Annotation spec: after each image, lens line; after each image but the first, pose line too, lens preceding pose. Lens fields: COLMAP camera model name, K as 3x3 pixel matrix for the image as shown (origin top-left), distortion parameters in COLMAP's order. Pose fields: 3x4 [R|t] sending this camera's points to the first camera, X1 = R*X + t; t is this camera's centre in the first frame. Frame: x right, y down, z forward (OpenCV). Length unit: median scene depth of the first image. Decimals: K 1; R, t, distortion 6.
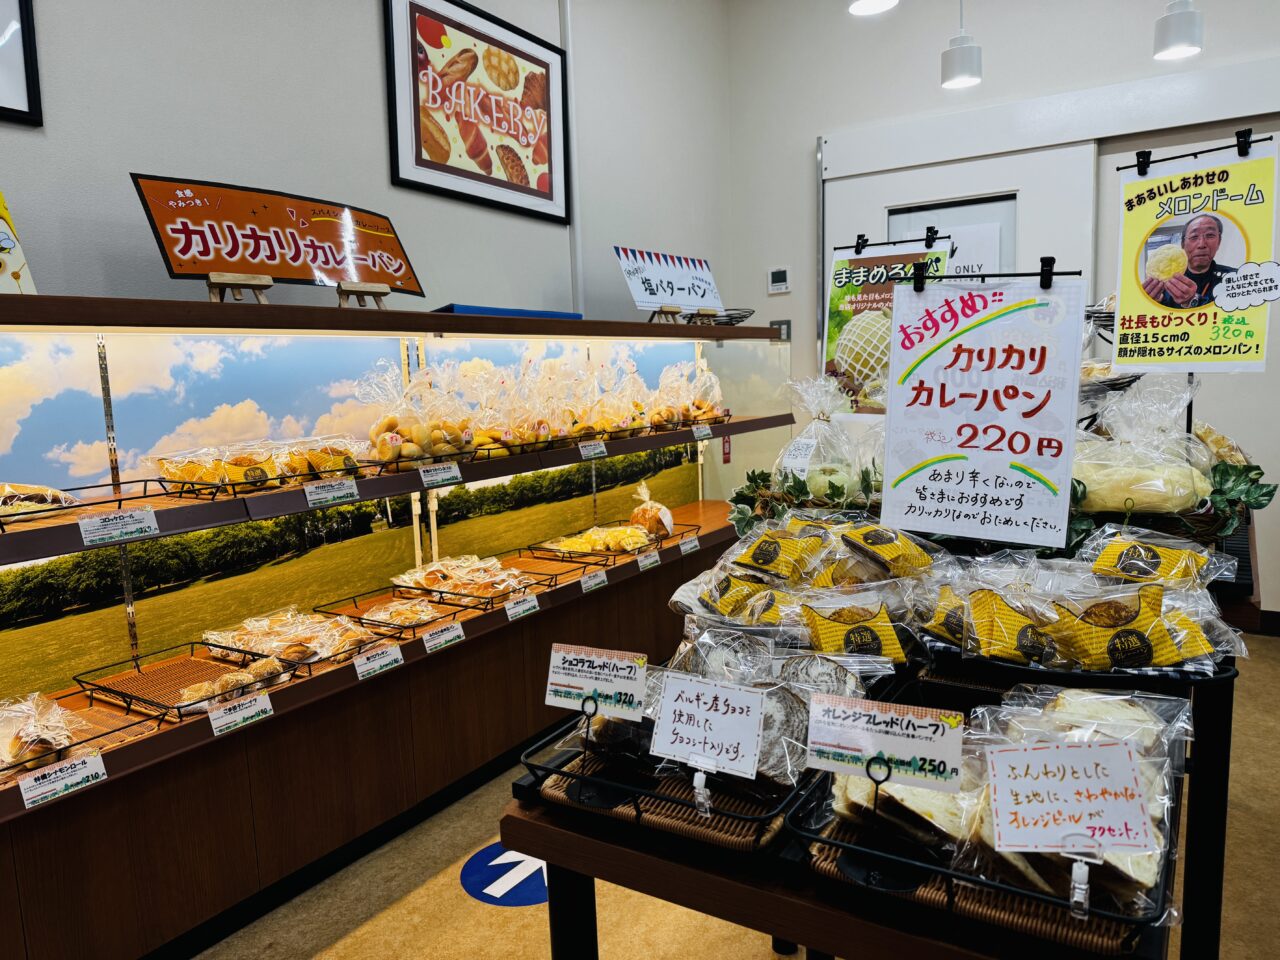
lens RADIAL K [[894.3, 0, 631.3], [0, 894.3, 481.1], [0, 0, 1]] dist [-0.000535, -0.010003]
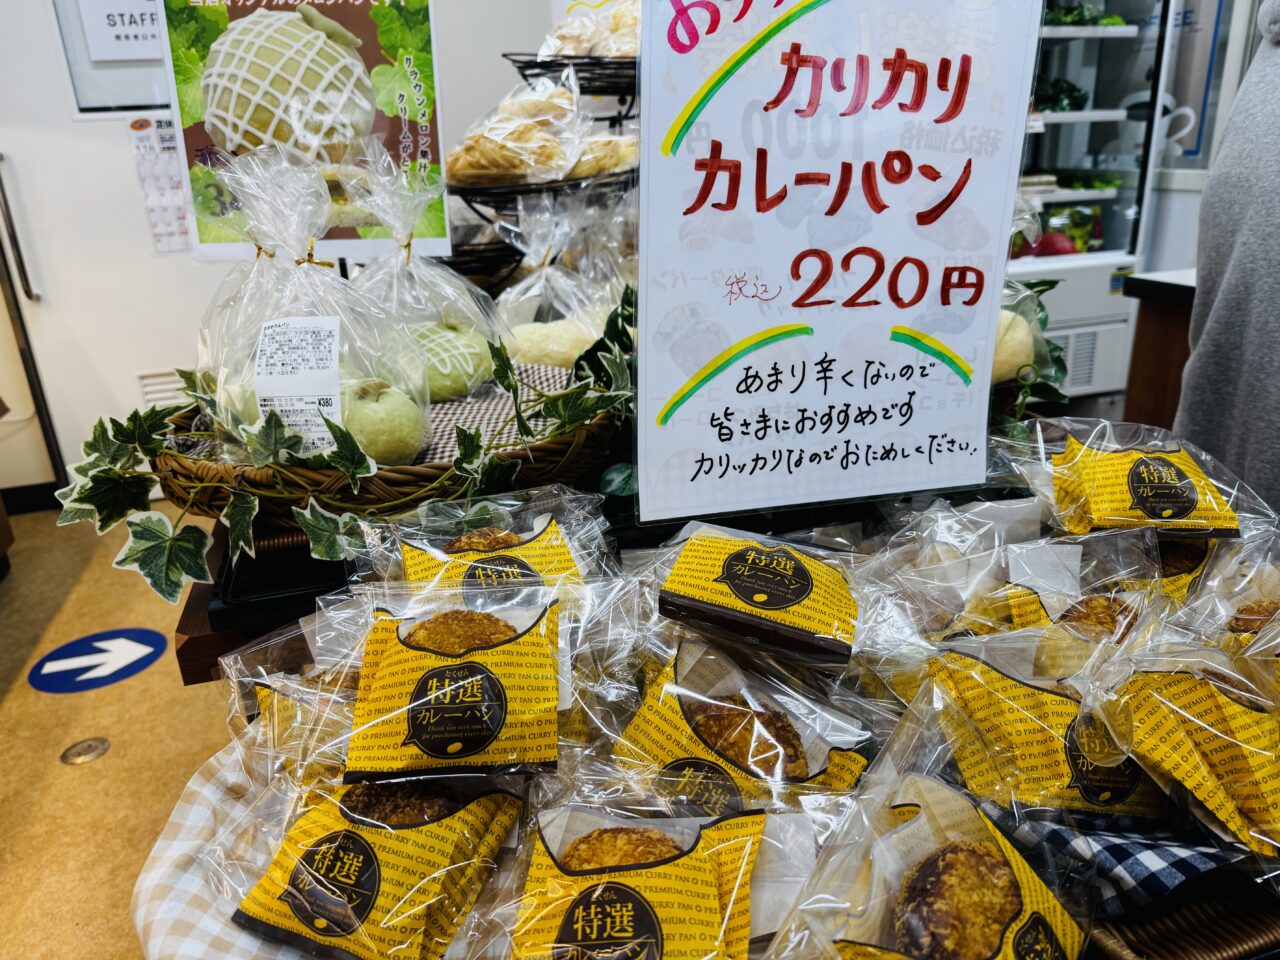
lens RADIAL K [[894.3, 0, 631.9], [0, 894.3, 478.0], [0, 0, 1]] dist [-0.000535, -0.010003]
pose [[0.644900, -0.264525, 0.717029, -0.011689], [0.114628, 0.961057, 0.251454, -0.074645], [-0.755622, -0.079971, 0.650107, 0.766298]]
